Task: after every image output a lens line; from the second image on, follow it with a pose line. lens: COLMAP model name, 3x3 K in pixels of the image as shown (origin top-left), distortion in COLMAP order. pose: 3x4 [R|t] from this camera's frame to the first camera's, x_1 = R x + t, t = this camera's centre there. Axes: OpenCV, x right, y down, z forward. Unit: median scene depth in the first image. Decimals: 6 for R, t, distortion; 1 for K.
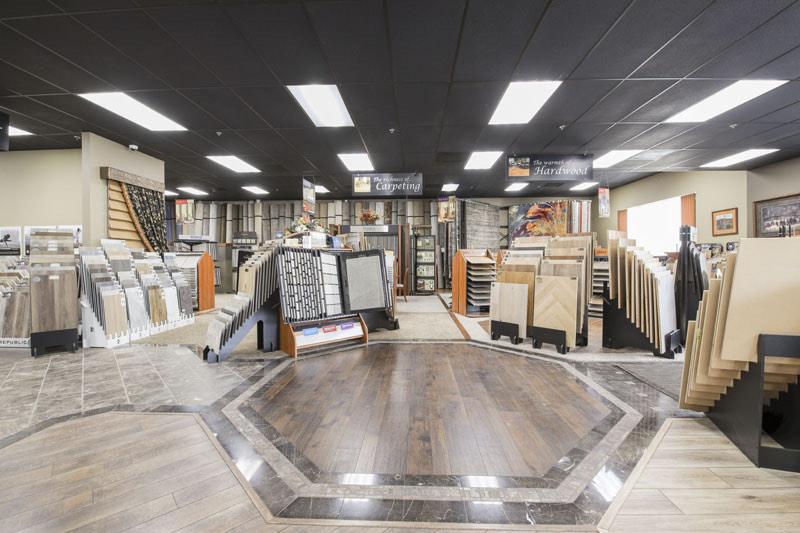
lens RADIAL K [[344.8, 0, 401.3], [0, 344.8, 263.2], [0, 0, 1]] dist [-0.006154, -0.007660]
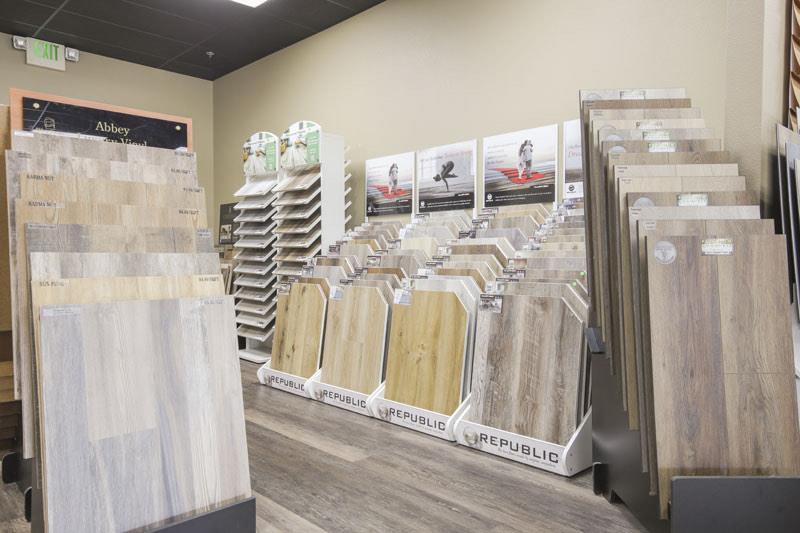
lens RADIAL K [[575.3, 0, 405.8], [0, 575.3, 261.3], [0, 0, 1]] dist [0.050827, 0.001594]
pose [[0.718393, 0.013069, -0.695515, -0.658570], [-0.011571, 0.999910, 0.006837, 0.038479], [0.695542, 0.003136, 0.718479, 0.403790]]
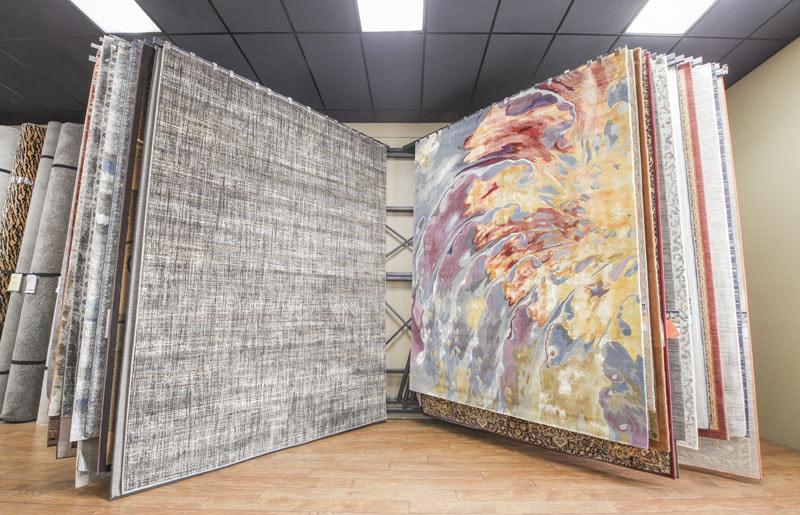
lens RADIAL K [[347.7, 0, 406.2], [0, 347.7, 267.4], [0, 0, 1]] dist [-0.012814, -0.002189]
pose [[0.999519, 0.014920, 0.027194, 0.705476], [-0.010995, 0.990207, -0.139174, -0.032032], [-0.029004, 0.138808, 0.989894, 1.689864]]
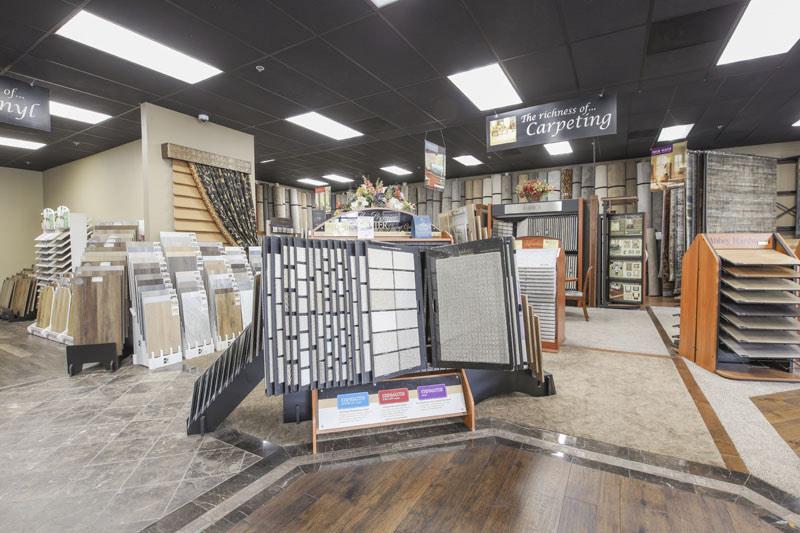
lens RADIAL K [[366.0, 0, 403.4], [0, 366.0, 263.7], [0, 0, 1]] dist [-0.006866, -0.005211]
pose [[0.884041, 0.014419, -0.467186, 0.043395], [0.000283, 0.999507, 0.031385, -0.017920], [0.467409, -0.027878, 0.883602, 0.416354]]
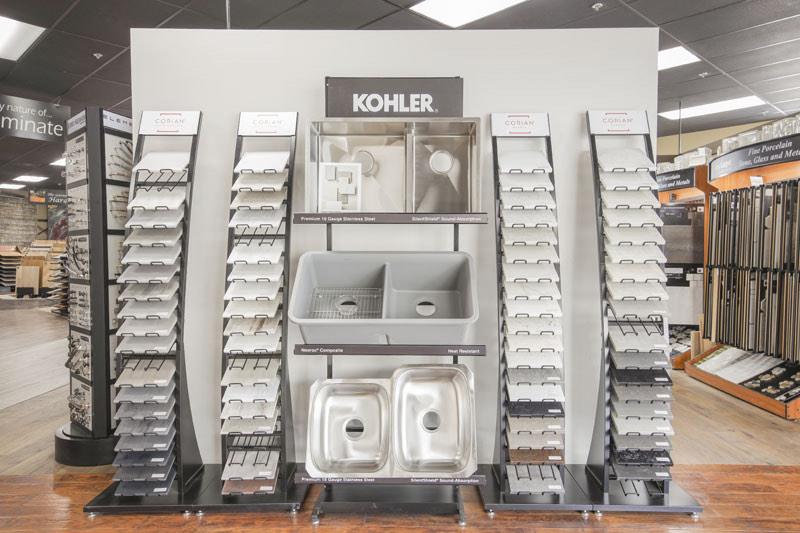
lens RADIAL K [[577.5, 0, 401.9], [0, 577.5, 265.7], [0, 0, 1]] dist [0.043875, 0.002721]
pose [[0.698351, -0.012237, 0.715651, -0.442578], [0.006765, 0.999922, 0.010497, 0.030474], [-0.715723, -0.002489, 0.698379, -2.150850]]
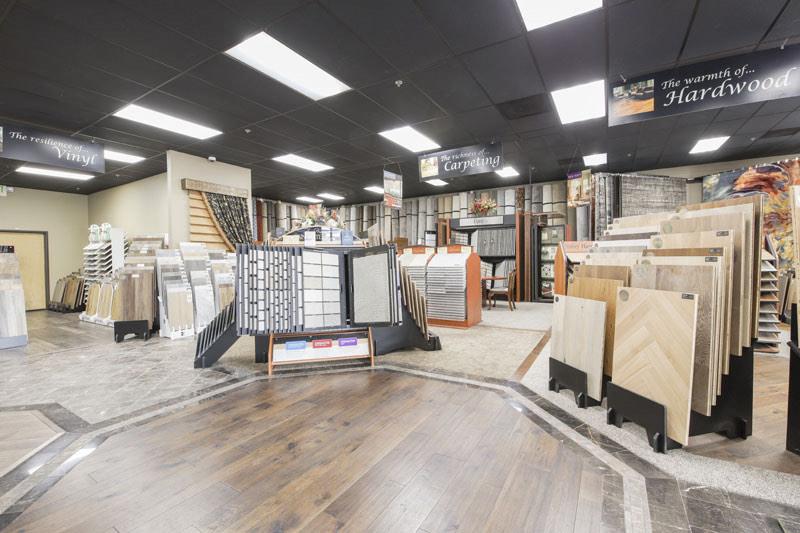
lens RADIAL K [[344.8, 0, 402.8], [0, 344.8, 263.7], [0, 0, 1]] dist [-0.006154, -0.007660]
pose [[0.877070, -0.000101, -0.480362, 0.276184], [0.004673, 0.999954, 0.008320, -0.004296], [0.480339, -0.009542, 0.877031, 0.294150]]
